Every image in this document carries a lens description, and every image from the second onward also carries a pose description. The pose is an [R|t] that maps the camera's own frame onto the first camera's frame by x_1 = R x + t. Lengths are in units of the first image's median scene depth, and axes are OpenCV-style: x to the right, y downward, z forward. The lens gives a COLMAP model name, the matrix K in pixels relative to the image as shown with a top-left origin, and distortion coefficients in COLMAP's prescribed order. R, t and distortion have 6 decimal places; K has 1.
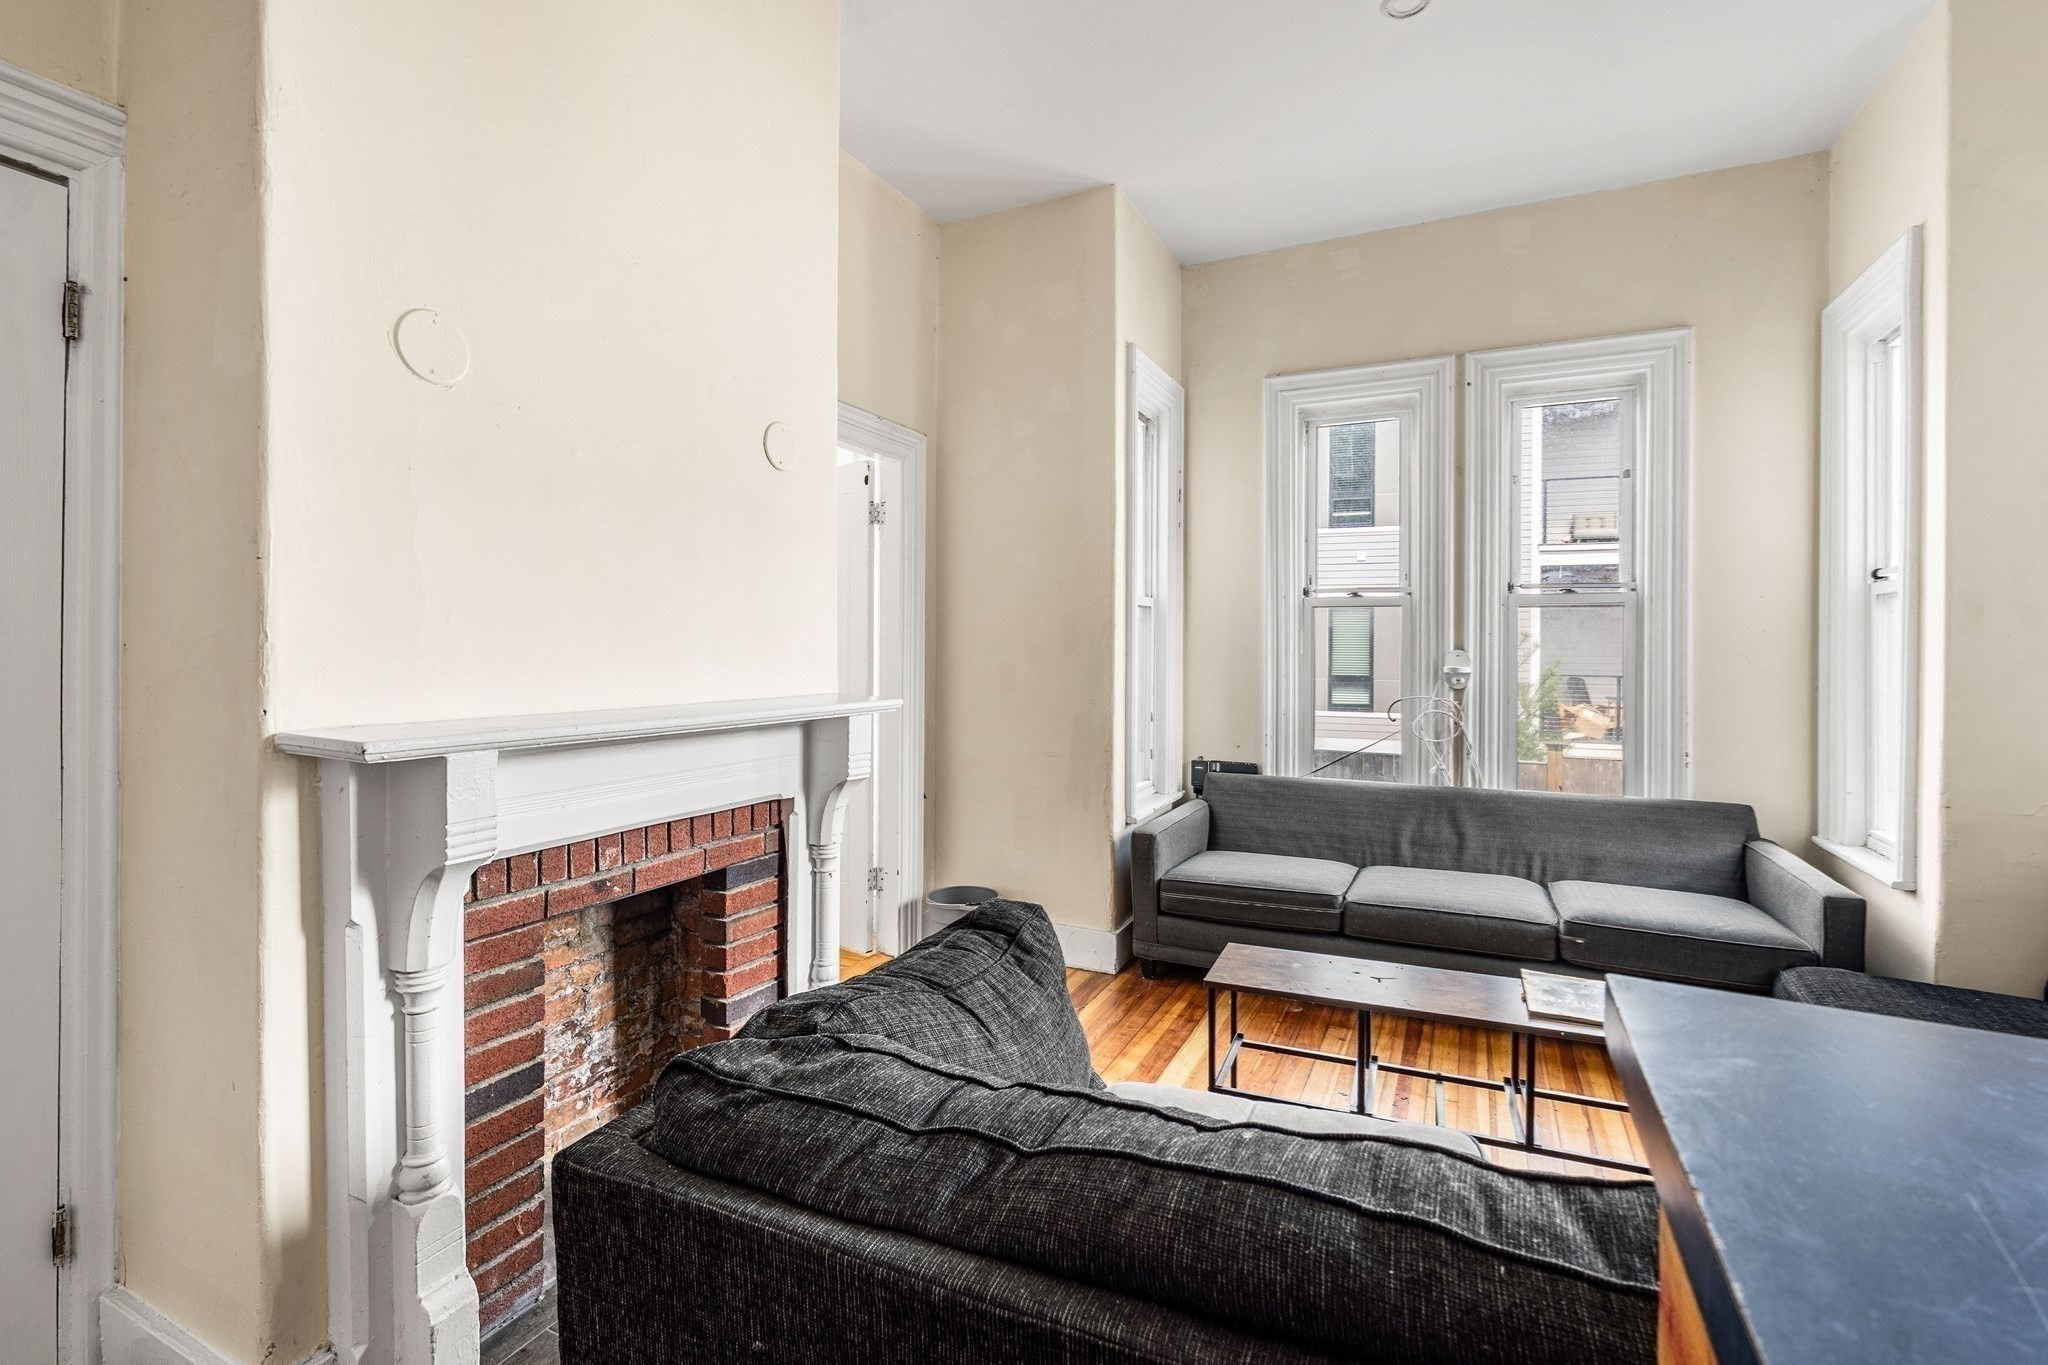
lens RADIAL K [[916.9, 0, 1023.8], [0, 916.9, 640.3], [0, 0, 1]] dist [-0.004361, 0.000042]
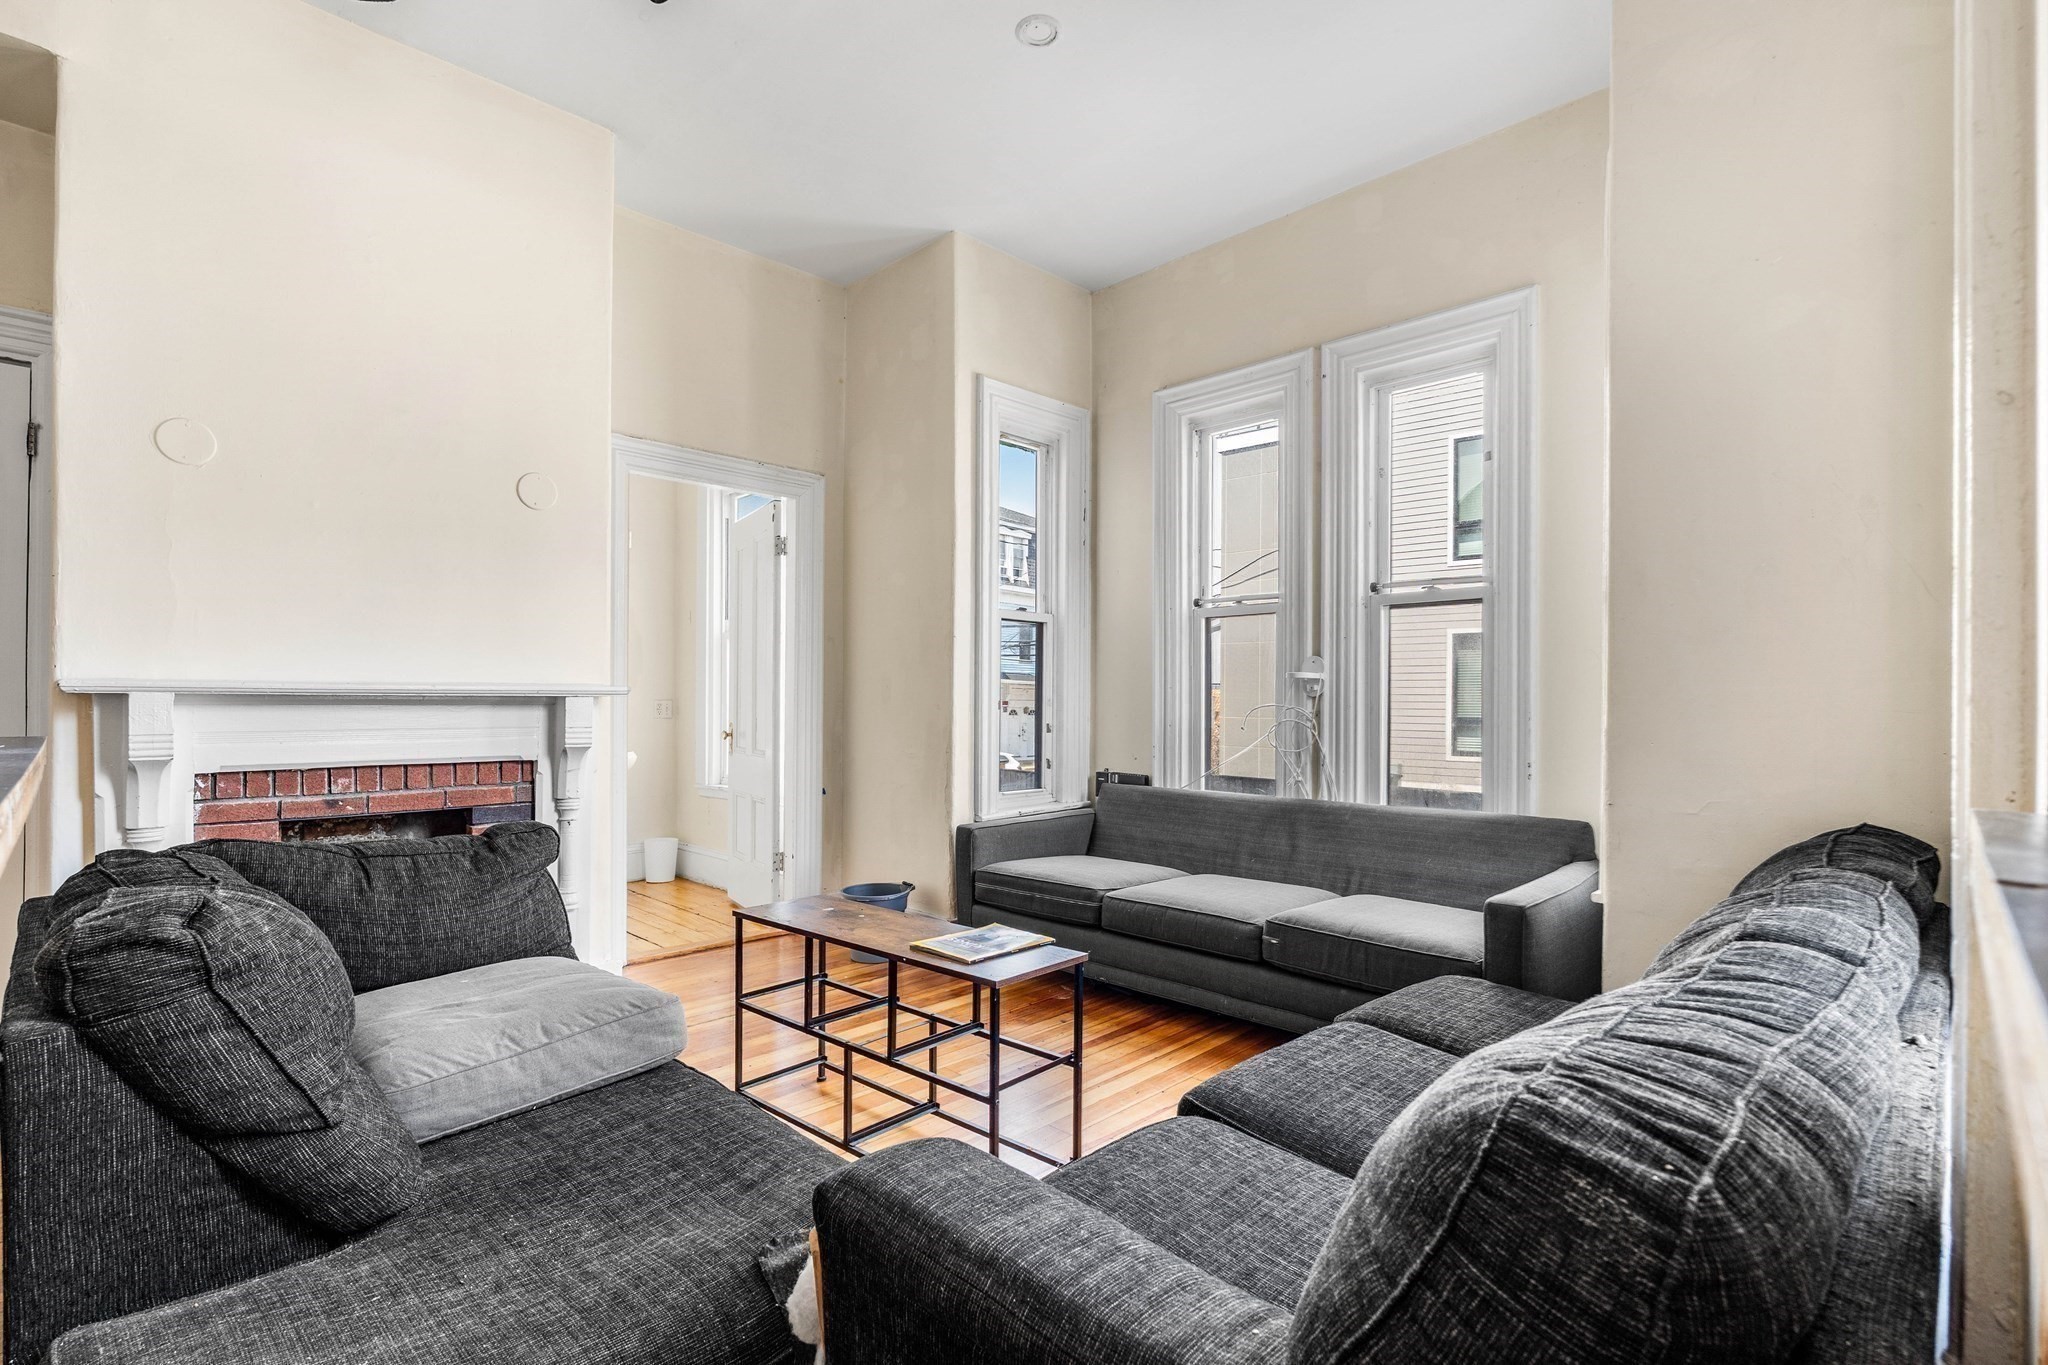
lens RADIAL K [[938.2, 0, 1024.0], [0, 938.2, 682.5], [0, 0, 1]] dist [-0.001755, 0.000038]
pose [[0.945834, -0.006934, -0.324577, 0.534351], [0.003964, 0.999944, -0.009811, 0.049329], [0.324627, 0.007994, 0.945808, -0.021435]]
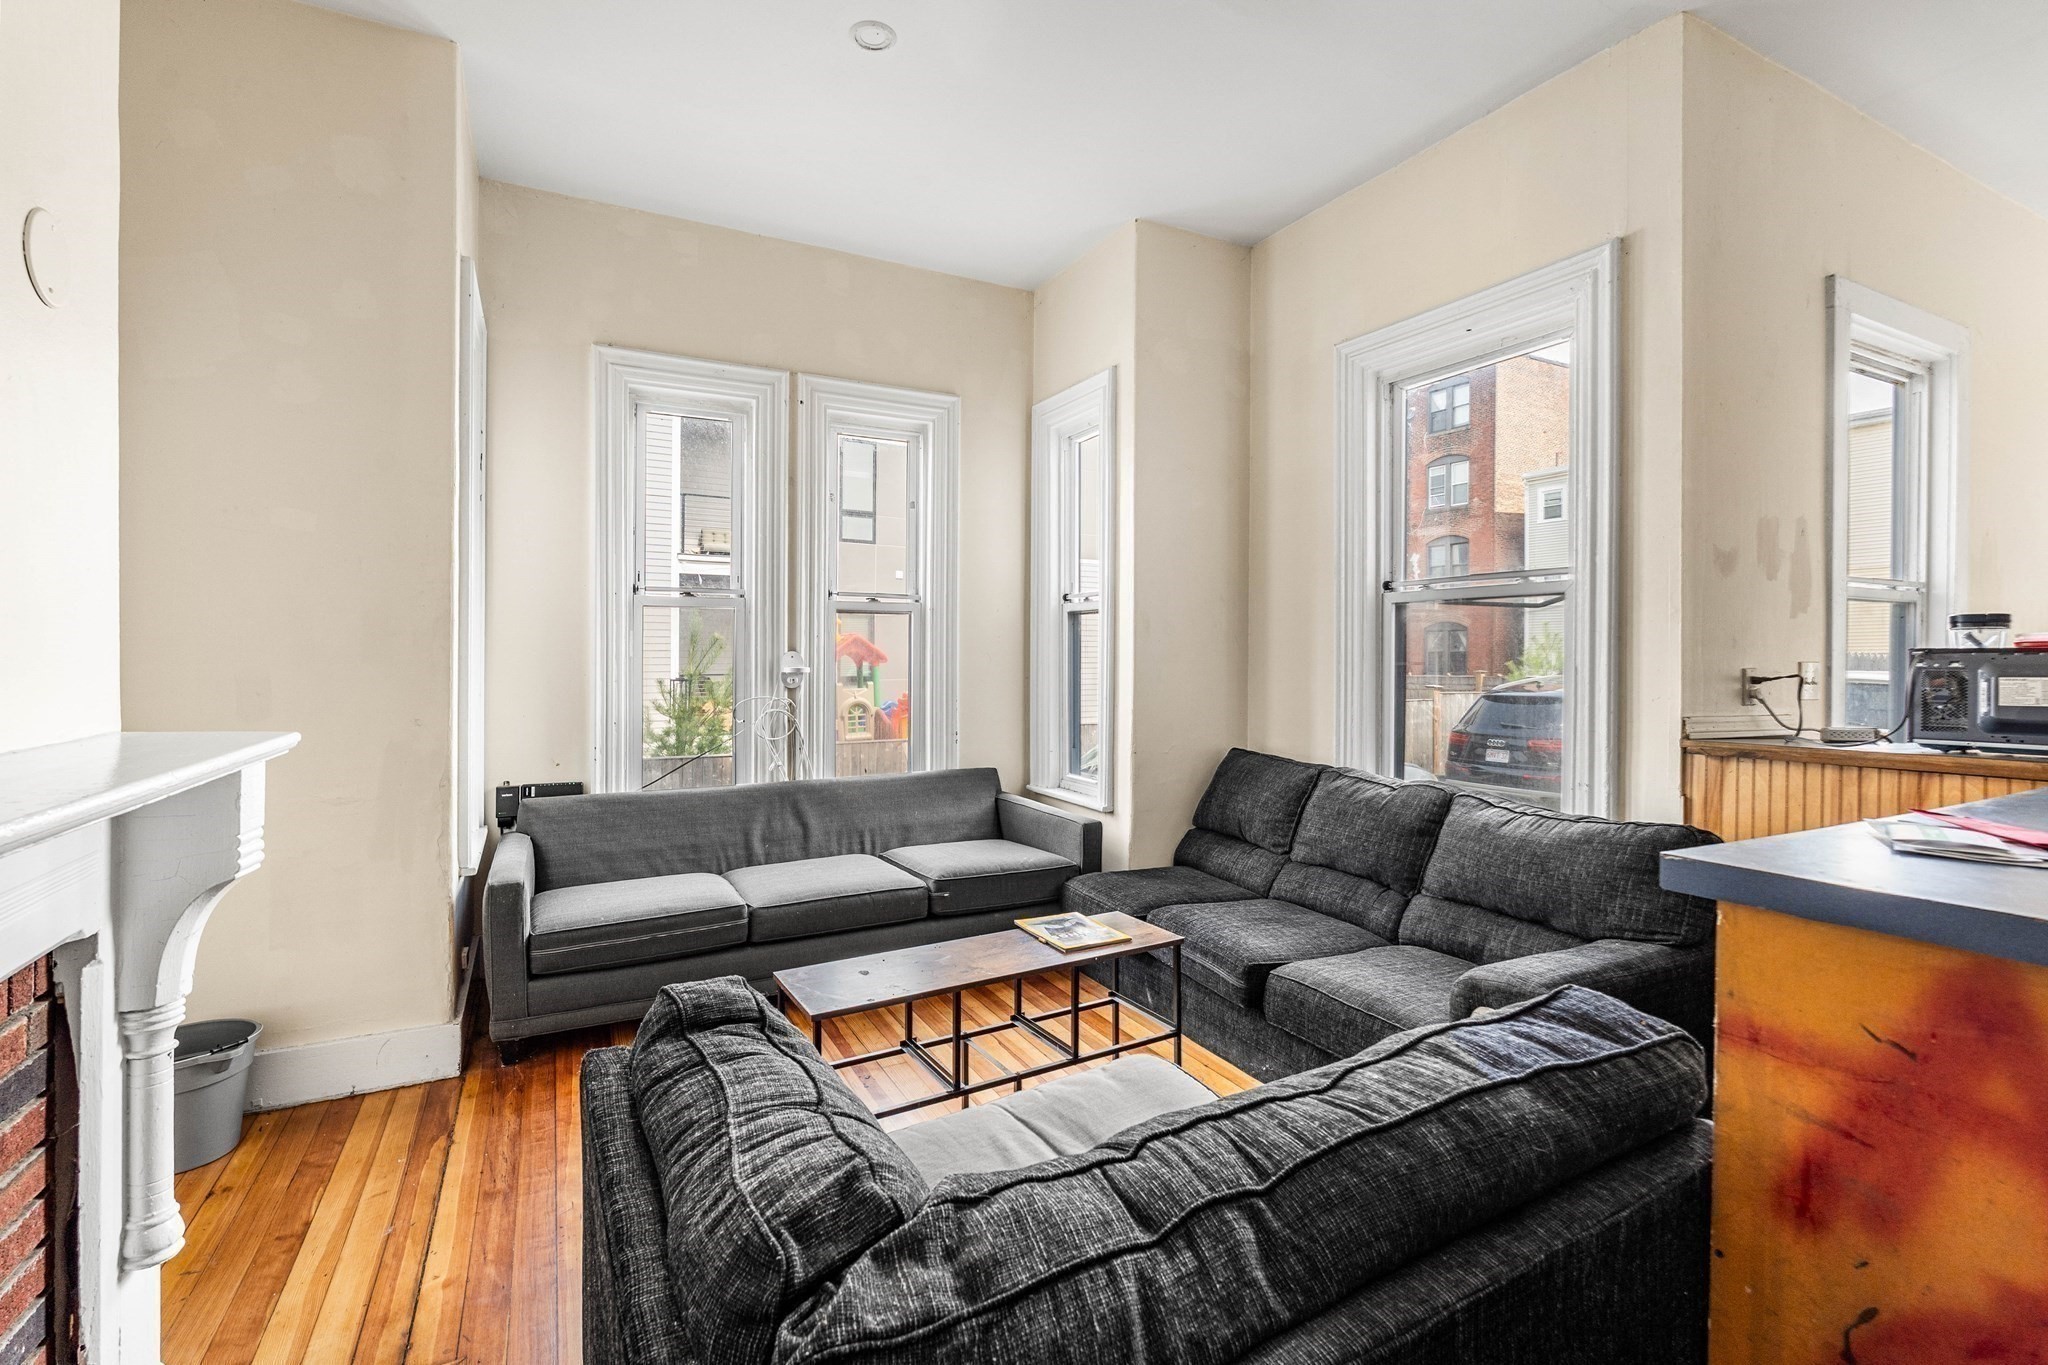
lens RADIAL K [[914.2, 0, 1020.9], [0, 914.2, 645.6], [0, 0, 1]] dist [-0.003351, 0.000235]
pose [[0.597647, 0.001953, 0.801757, -0.227425], [-0.004524, 0.999989, 0.000936, 0.001882], [-0.801746, -0.004186, 0.597650, 0.165555]]
